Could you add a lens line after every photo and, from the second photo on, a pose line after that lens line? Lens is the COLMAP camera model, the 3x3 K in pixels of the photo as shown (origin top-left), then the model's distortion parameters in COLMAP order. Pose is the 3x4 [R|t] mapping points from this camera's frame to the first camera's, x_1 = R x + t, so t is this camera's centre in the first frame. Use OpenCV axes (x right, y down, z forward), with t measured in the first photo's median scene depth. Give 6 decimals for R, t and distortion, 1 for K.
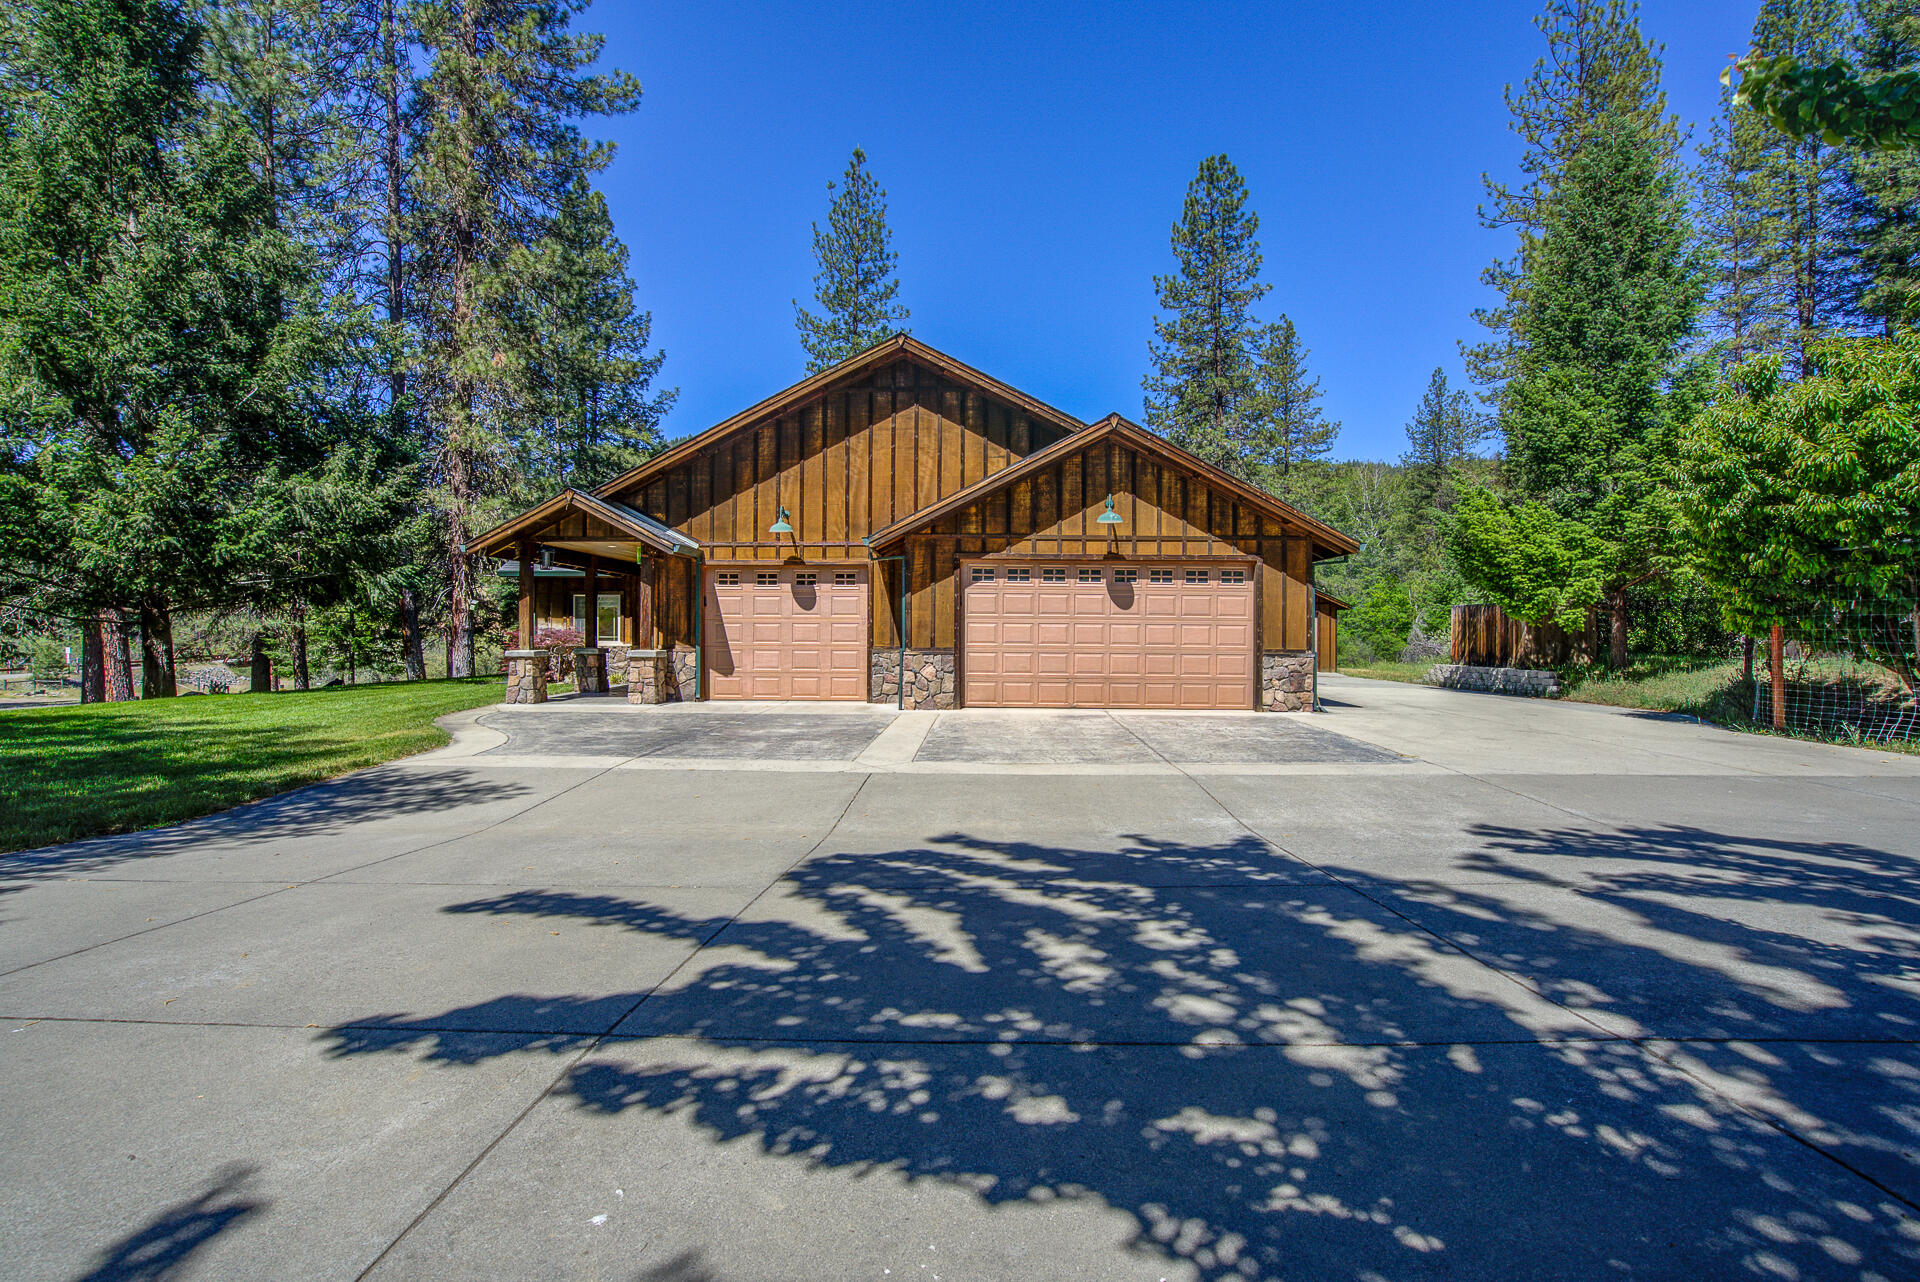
lens RADIAL K [[886.3, 0, 961.5], [0, 886.3, 648.6], [0, 0, 1]] dist [-0.015377, 0.004885]
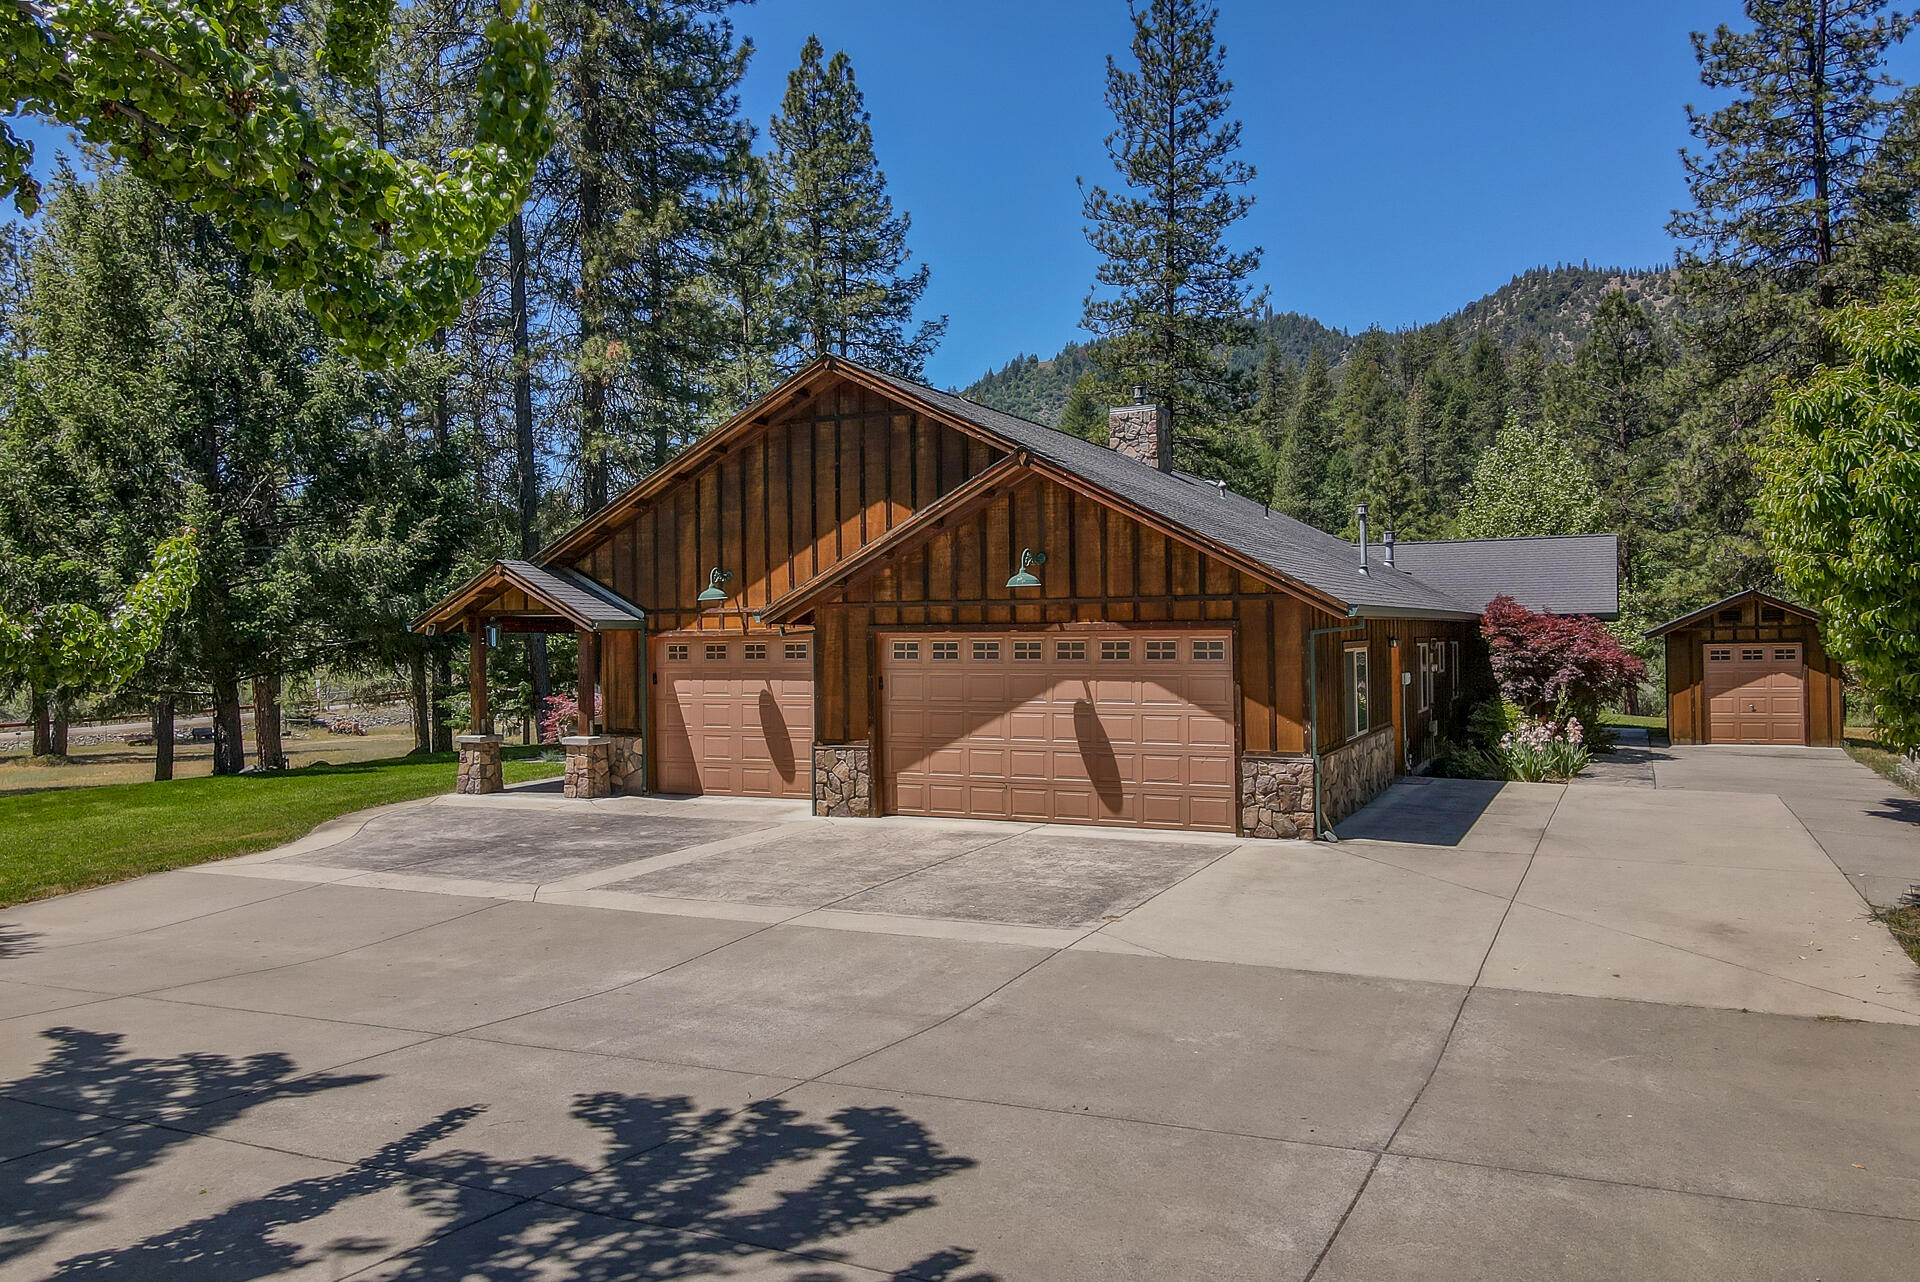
lens RADIAL K [[1416.0, 0, 960.8], [0, 1416.0, 637.8], [0, 0, 1]] dist [0.022629, 0.007327]
pose [[0.919651, -0.015303, -0.392437, 0.565564], [0.009047, 0.999801, -0.017784, -0.070582], [0.392631, 0.012804, 0.919607, -0.157624]]
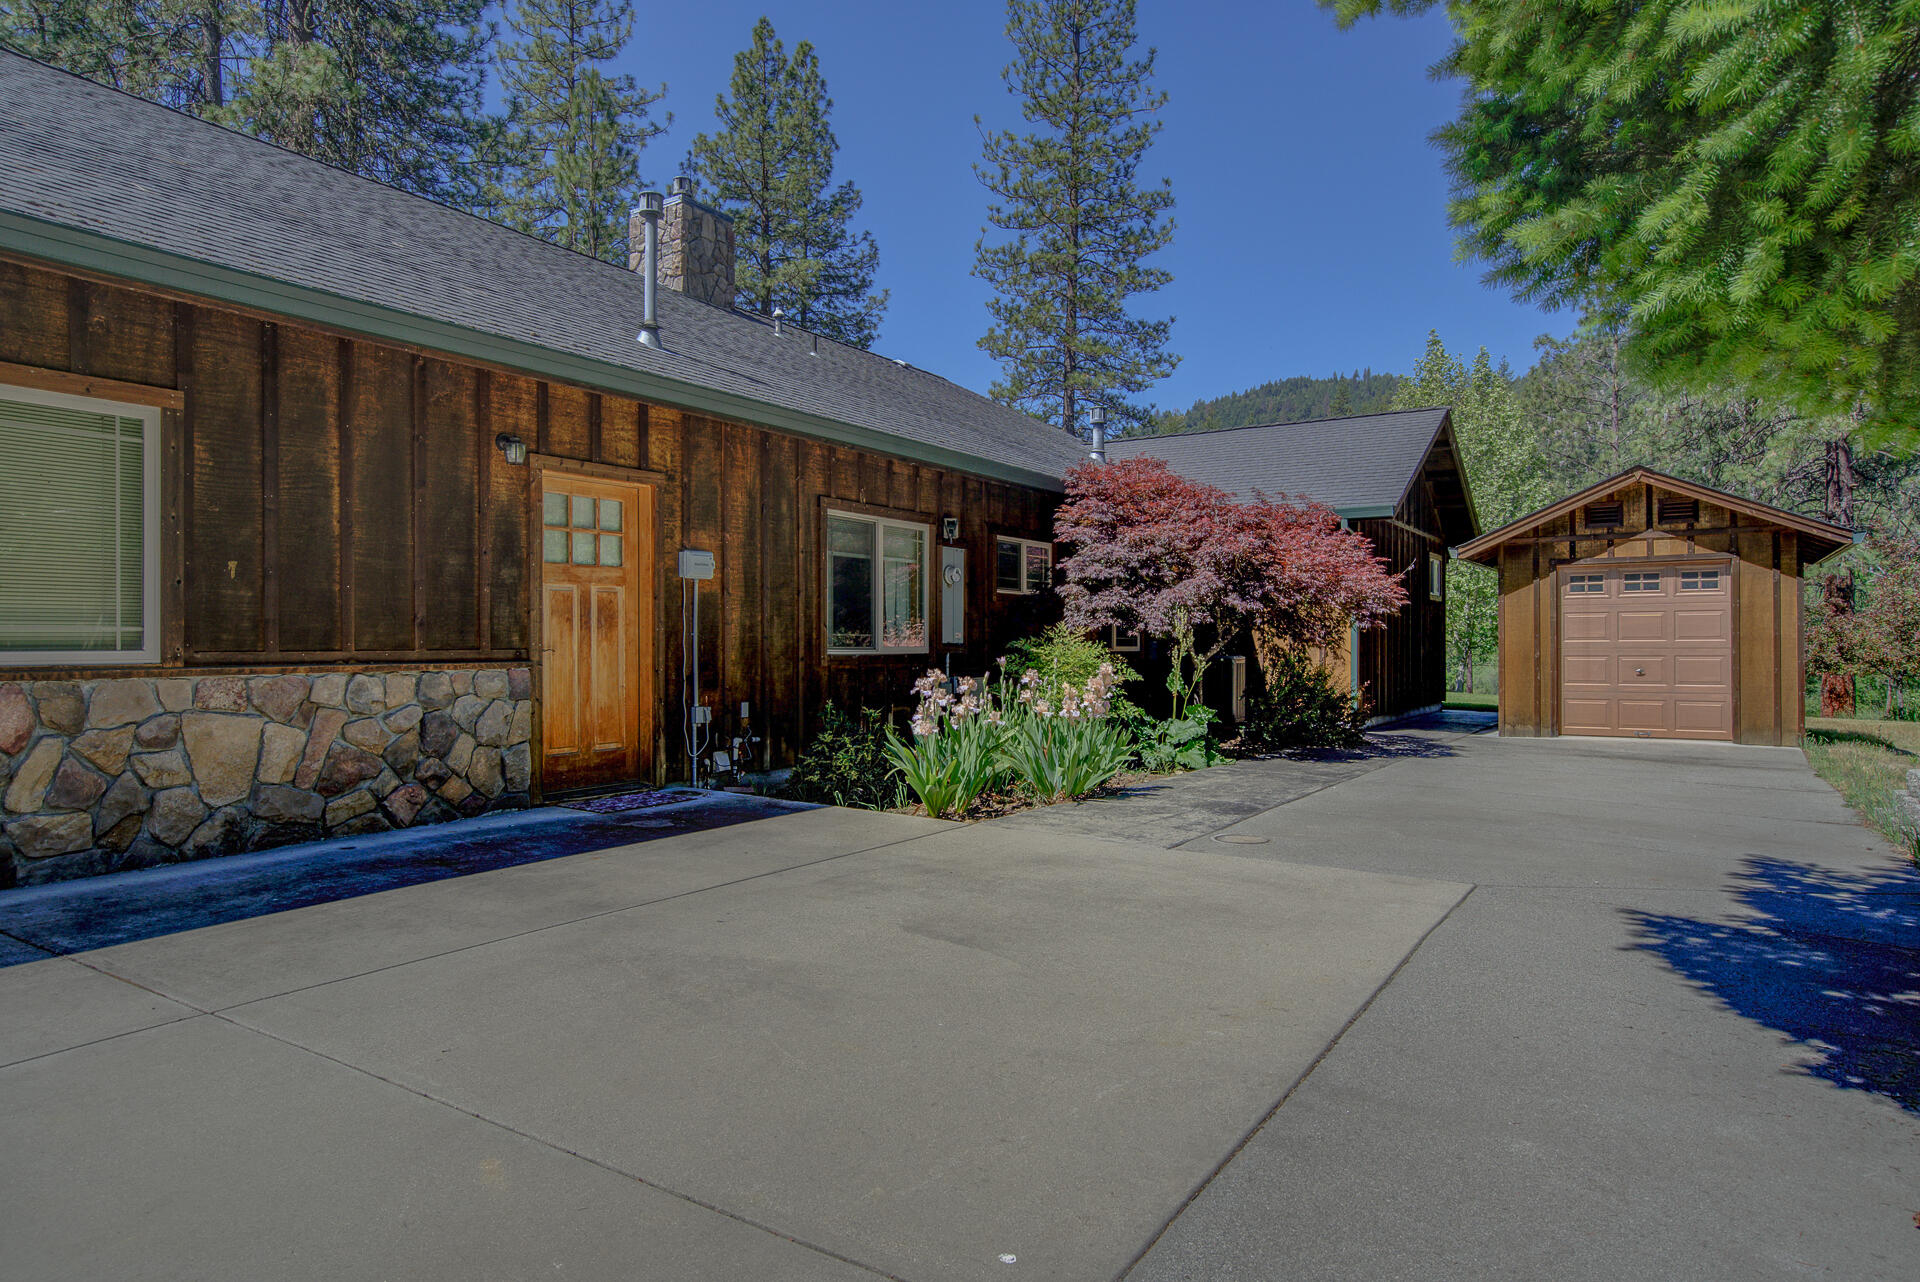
lens RADIAL K [[1118.1, 0, 958.3], [0, 1118.1, 638.0], [0, 0, 1]] dist [0.023528, -0.000474]
pose [[0.857279, -0.000779, -0.514851, 0.804203], [-0.010465, 0.999766, -0.018938, -0.001920], [0.514745, 0.021623, 0.857070, 1.092081]]
